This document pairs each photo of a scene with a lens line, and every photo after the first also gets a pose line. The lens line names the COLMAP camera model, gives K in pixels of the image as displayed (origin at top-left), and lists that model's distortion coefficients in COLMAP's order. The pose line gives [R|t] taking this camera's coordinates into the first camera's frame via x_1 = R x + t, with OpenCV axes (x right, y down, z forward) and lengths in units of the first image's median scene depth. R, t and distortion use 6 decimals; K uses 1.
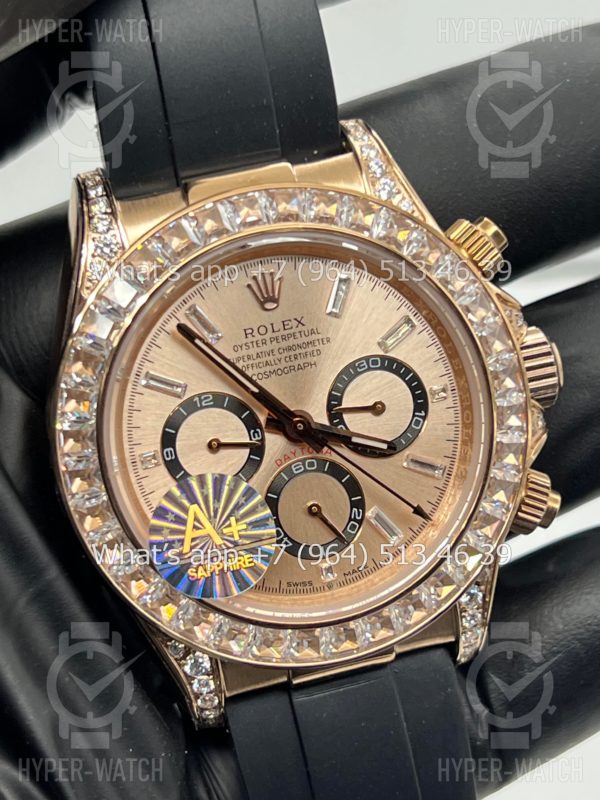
lens RADIAL K [[1890.8, 0, 295.9], [0, 1890.8, 399.2], [0, 0, 1]] dist [0.160561, 0.000000]
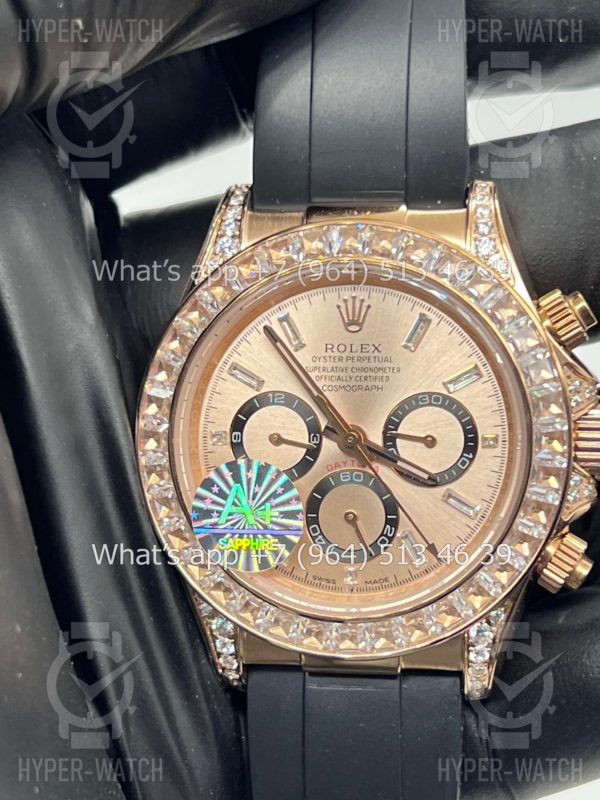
lens RADIAL K [[1890.8, 0, 303.3], [0, 1890.8, 400.1], [0, 0, 1]] dist [0.160561, 0.000000]
pose [[0.919407, 0.216226, -0.328538, 0.331022], [-0.227725, 0.973719, 0.003566, -0.005560], [0.320675, 0.071538, 0.944484, -0.052592]]
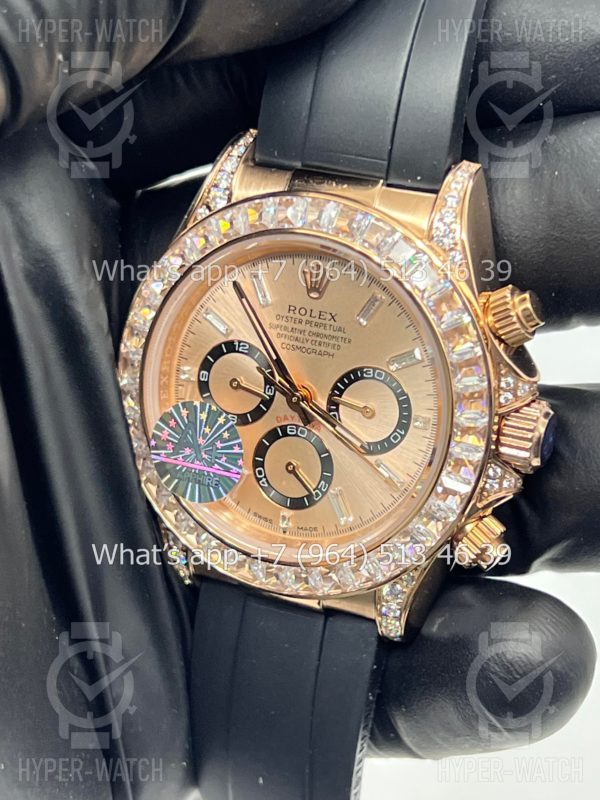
lens RADIAL K [[1890.8, 0, 298.4], [0, 1890.8, 400.7], [0, 0, 1]] dist [0.160561, 0.000000]
pose [[0.773935, 0.410354, -0.482322, 0.568685], [-0.328325, 0.911294, 0.248488, -0.276502], [0.541505, -0.033955, 0.840012, 0.006570]]
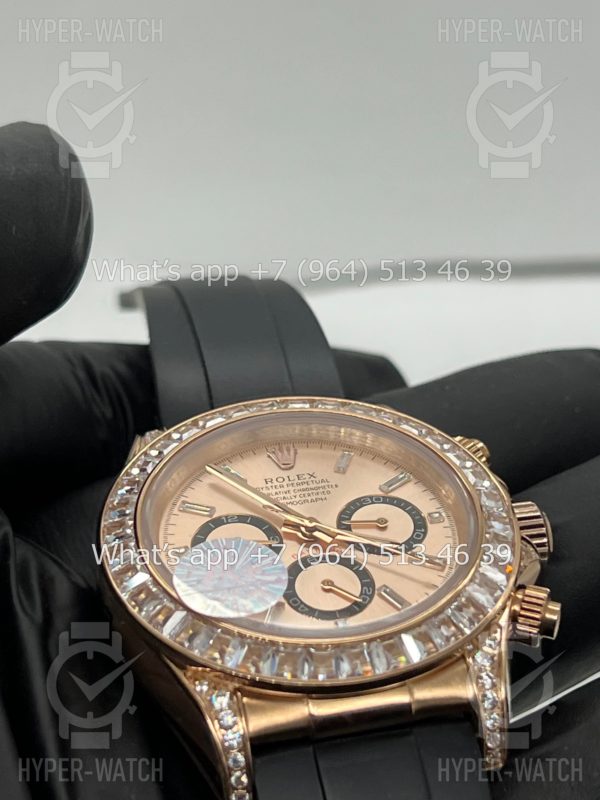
lens RADIAL K [[1890.8, 0, 303.5], [0, 1890.8, 399.8], [0, 0, 1]] dist [0.160561, 0.000000]
pose [[0.988893, -0.123533, -0.082643, 0.101374], [0.011201, 0.616401, -0.787353, 0.869942], [0.148205, 0.777682, 0.610938, 0.231428]]
